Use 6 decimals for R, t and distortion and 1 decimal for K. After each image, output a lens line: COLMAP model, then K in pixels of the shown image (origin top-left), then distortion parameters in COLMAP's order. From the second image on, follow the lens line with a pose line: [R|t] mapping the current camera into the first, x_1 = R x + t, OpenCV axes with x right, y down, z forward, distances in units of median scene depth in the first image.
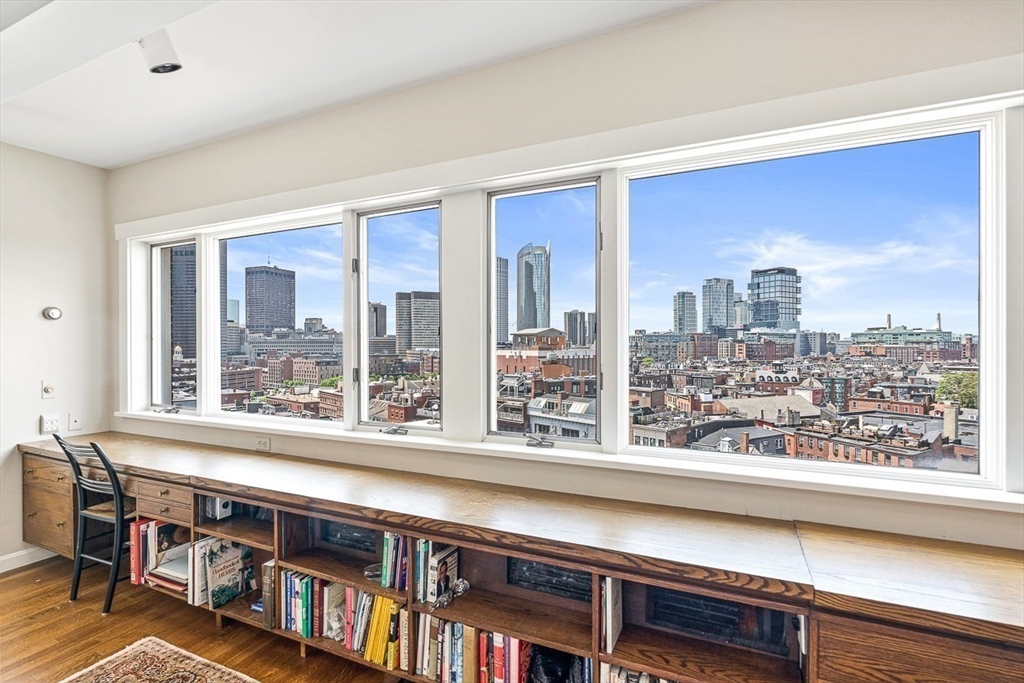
lens RADIAL K [[485.0, 0, 511.6], [0, 485.0, 344.8], [0, 0, 1]] dist [-0.000948, 0.000266]
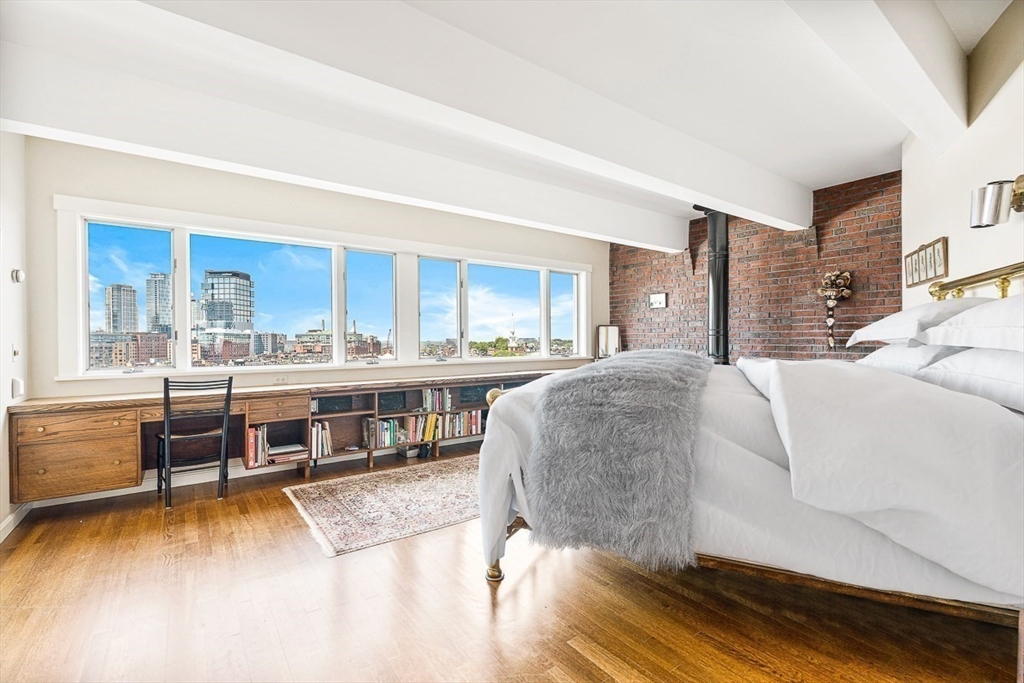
lens RADIAL K [[451.5, 0, 512.0], [0, 451.5, 341.5], [0, 0, 1]] dist [-0.003282, 0.000168]
pose [[0.490122, -0.003124, 0.871648, -1.770114], [0.008982, 0.999959, -0.001467, 0.107147], [-0.871608, 0.008549, 0.490129, -0.473339]]
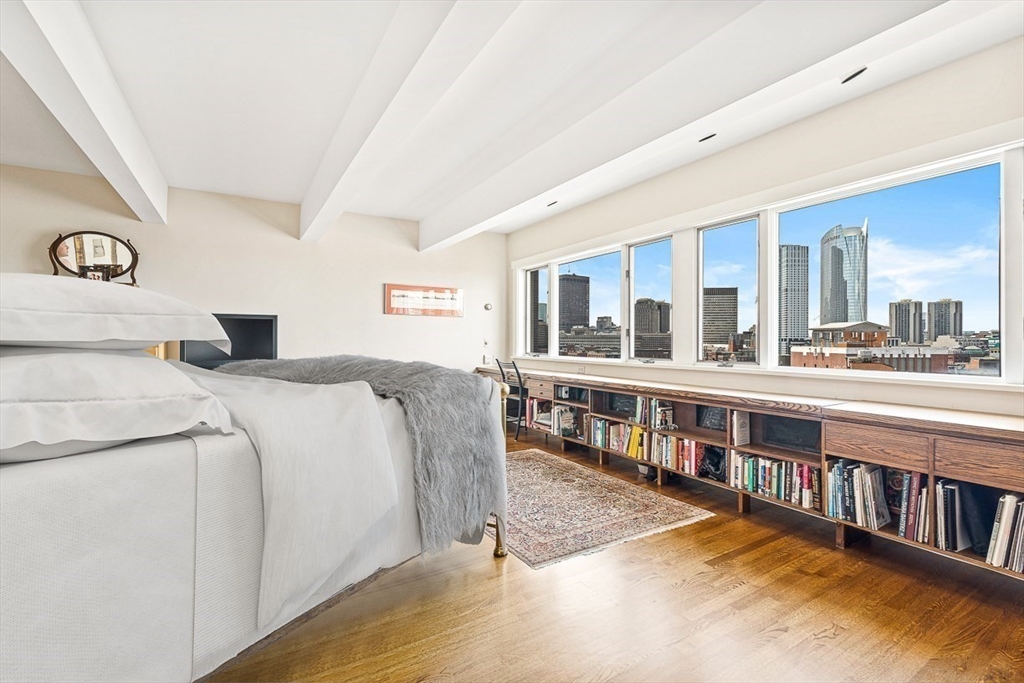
lens RADIAL K [[451.5, 0, 512.0], [0, 451.5, 341.5], [0, 0, 1]] dist [-0.003282, 0.000168]
pose [[0.831428, 0.007055, -0.555588, 0.317971], [-0.006058, 0.999975, 0.003631, 0.109041], [0.555600, 0.000347, 0.831450, -0.802495]]
